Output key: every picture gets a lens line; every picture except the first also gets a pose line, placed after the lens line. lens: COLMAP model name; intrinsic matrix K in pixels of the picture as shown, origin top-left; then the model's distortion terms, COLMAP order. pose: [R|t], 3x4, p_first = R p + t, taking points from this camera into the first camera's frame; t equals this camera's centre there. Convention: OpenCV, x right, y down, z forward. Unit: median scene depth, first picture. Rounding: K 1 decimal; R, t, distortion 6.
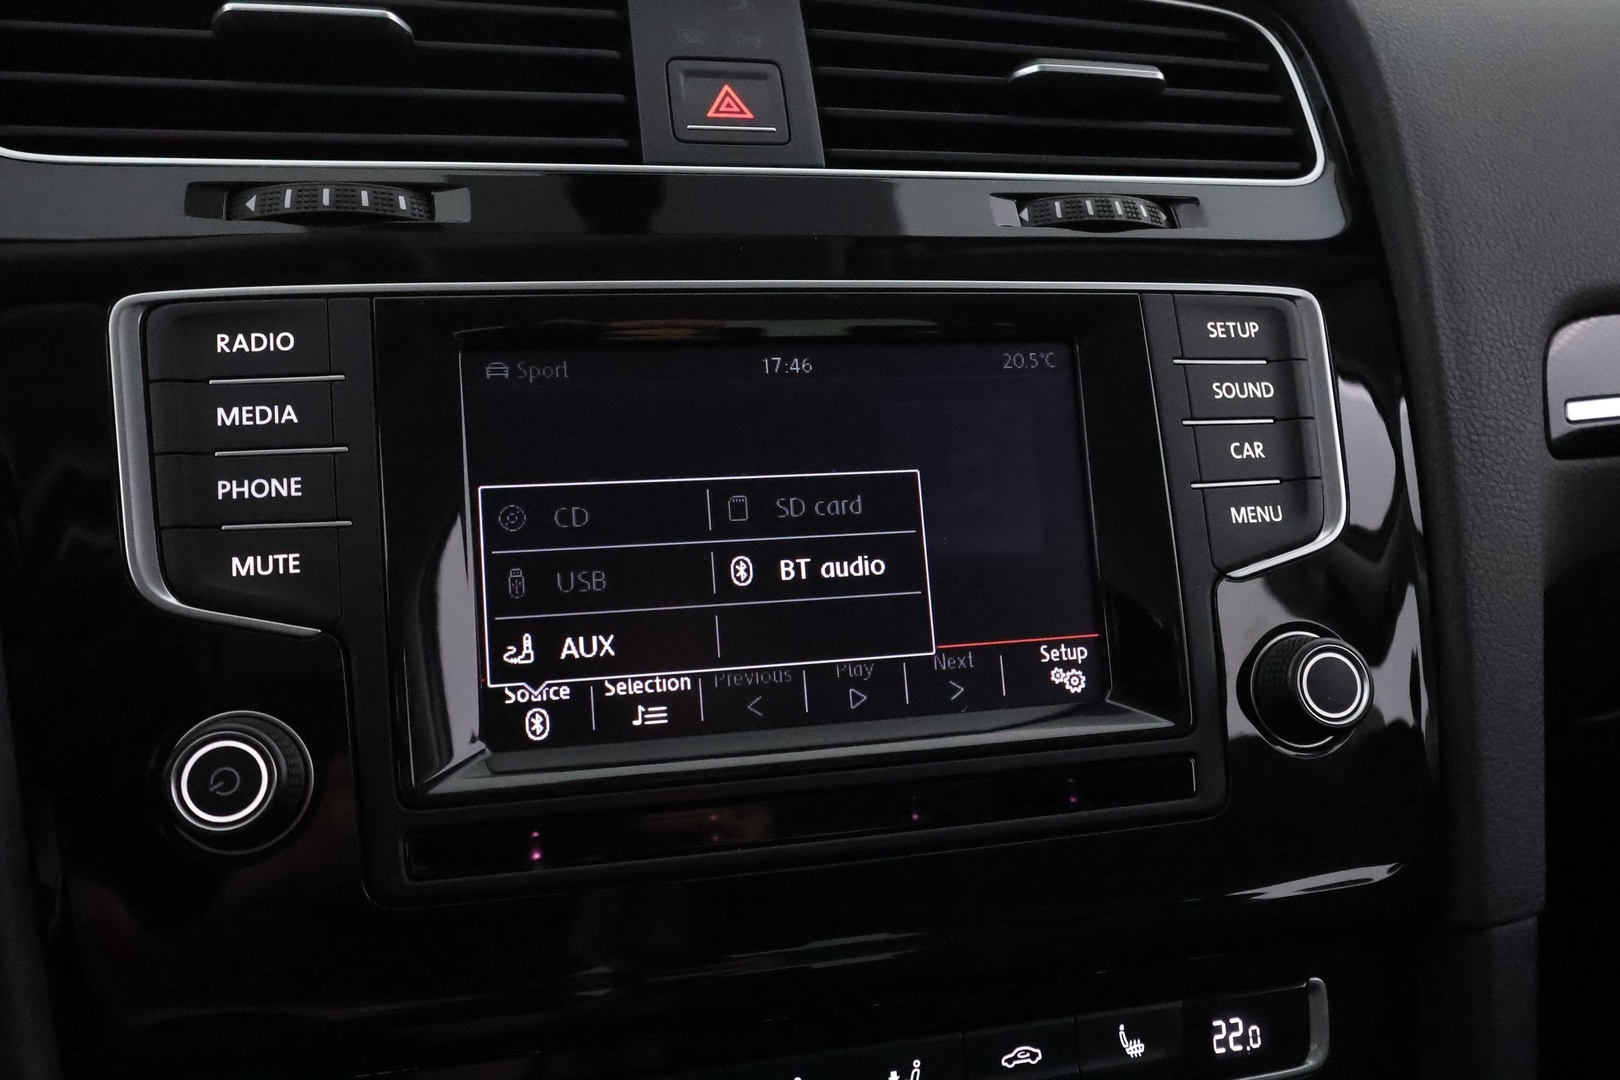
lens RADIAL K [[1263.6, 0, 815.5], [0, 1263.6, 532.9], [0, 0, 1]] dist [-0.001360, 0.001635]
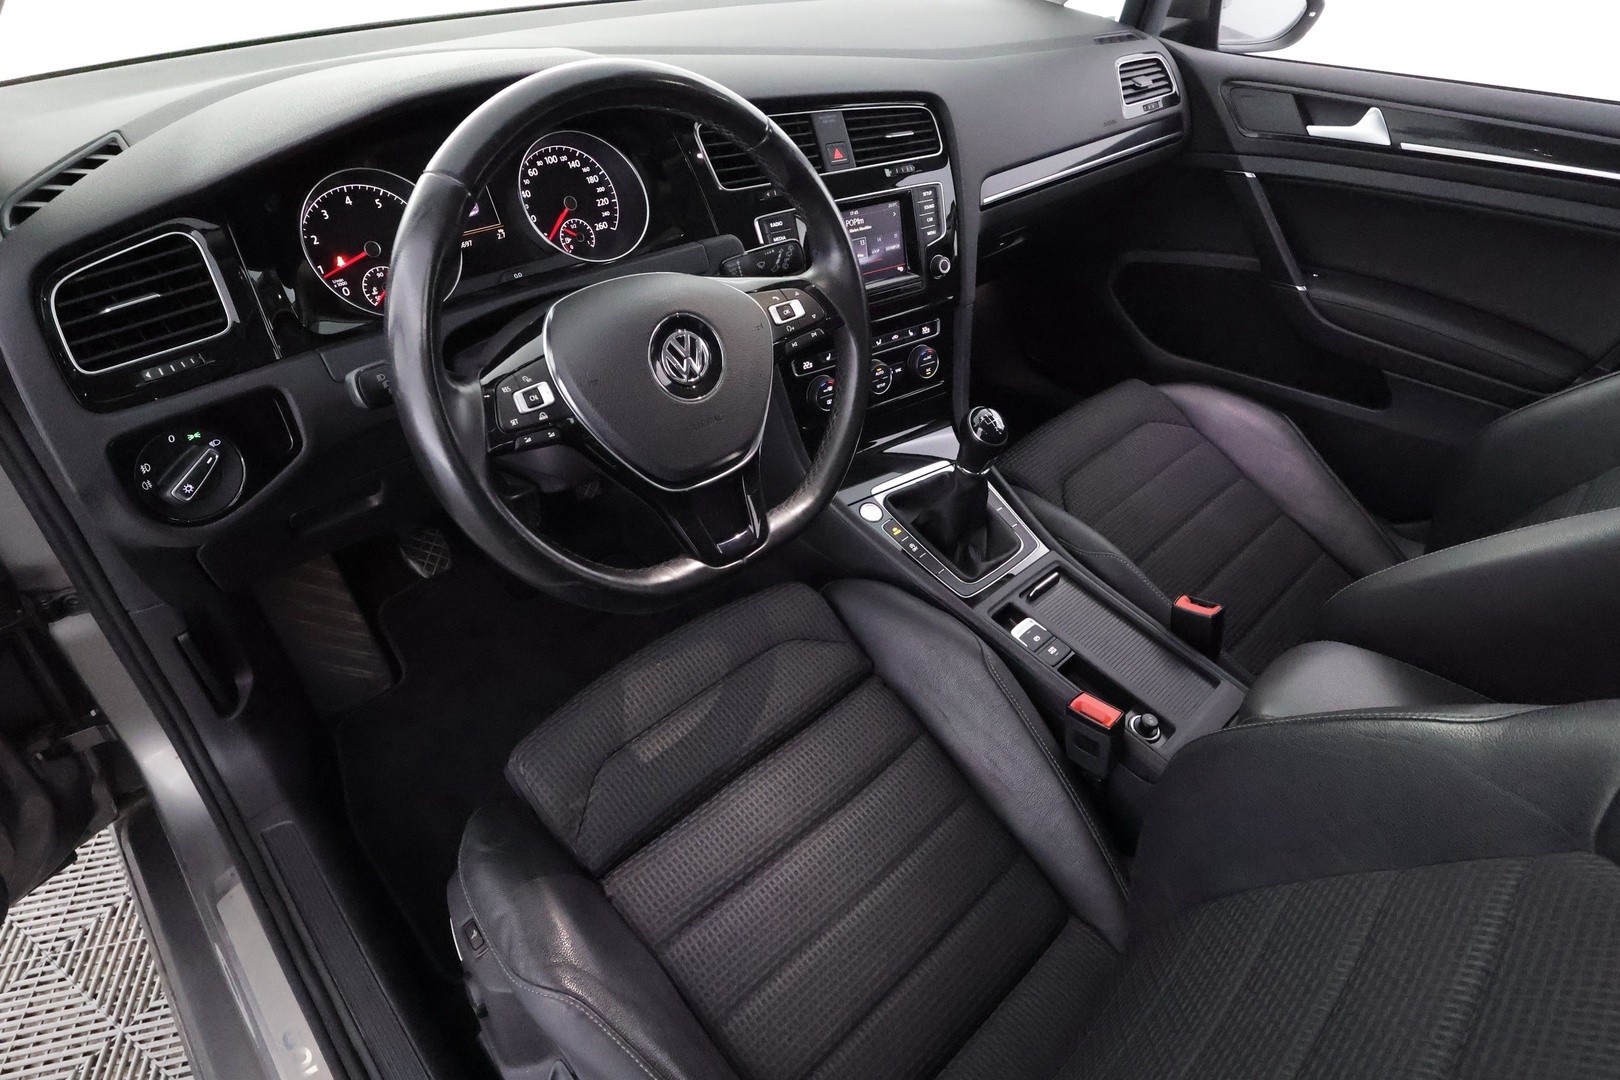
lens RADIAL K [[844.8, 0, 818.0], [0, 844.8, 544.8], [0, 0, 1]] dist [-0.002901, 0.000429]
pose [[0.932461, -0.203786, 0.298308, -1.462561], [0.032336, 0.869483, 0.492903, -0.657183], [-0.359821, -0.449967, 0.817349, -2.385860]]
